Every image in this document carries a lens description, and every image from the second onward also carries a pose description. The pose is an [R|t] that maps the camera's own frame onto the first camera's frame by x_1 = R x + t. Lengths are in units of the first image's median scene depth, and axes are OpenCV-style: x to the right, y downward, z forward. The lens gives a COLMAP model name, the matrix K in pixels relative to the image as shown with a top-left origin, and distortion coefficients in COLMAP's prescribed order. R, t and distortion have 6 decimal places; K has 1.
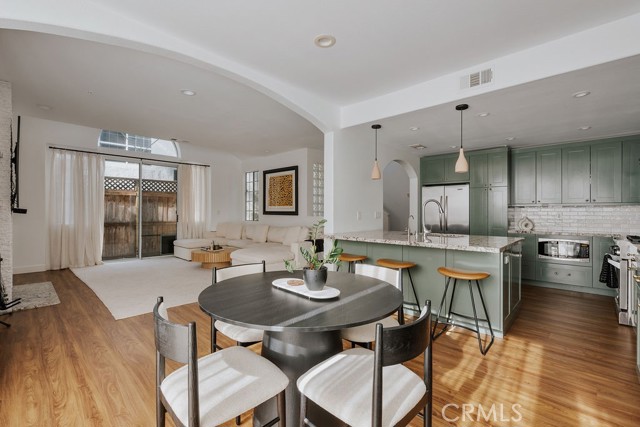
lens RADIAL K [[297.6, 0, 317.3], [0, 297.6, 212.1], [0, 0, 1]] dist [-0.001562, 0.000295]
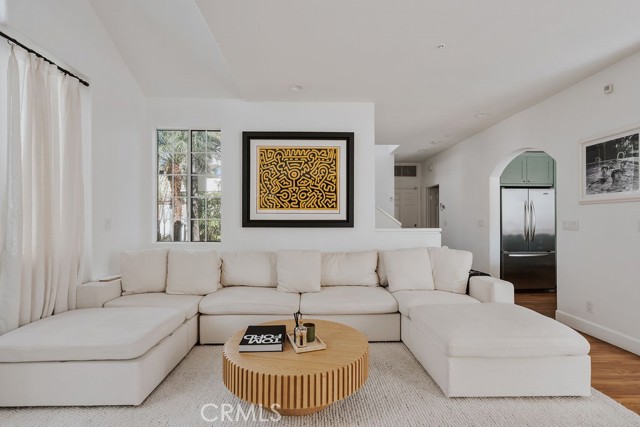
lens RADIAL K [[307.1, 0, 318.8], [0, 307.1, 217.2], [0, 0, 1]] dist [0.001433, -0.000661]
pose [[0.694555, 0.003226, 0.719433, -0.492569], [0.006520, 0.999921, -0.010778, -0.000994], [-0.719410, 0.012177, 0.694479, 0.658174]]
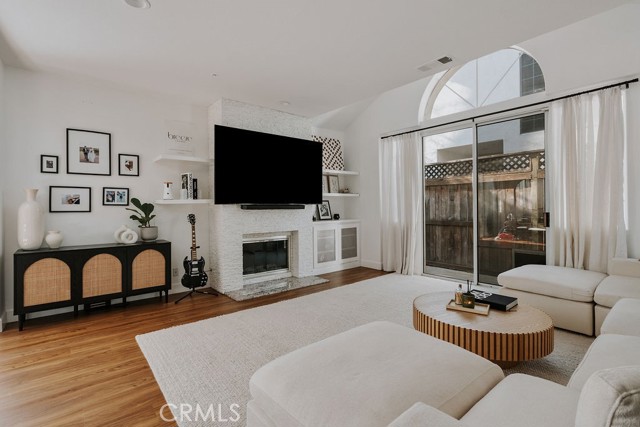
lens RADIAL K [[307.1, 0, 319.0], [0, 307.1, 205.2], [0, 0, 1]] dist [0.001433, -0.000661]
pose [[-0.098003, -0.004347, -0.995177, 0.062603], [0.004651, 0.999978, -0.004826, -0.000575], [0.995175, -0.005101, -0.097980, 0.752953]]
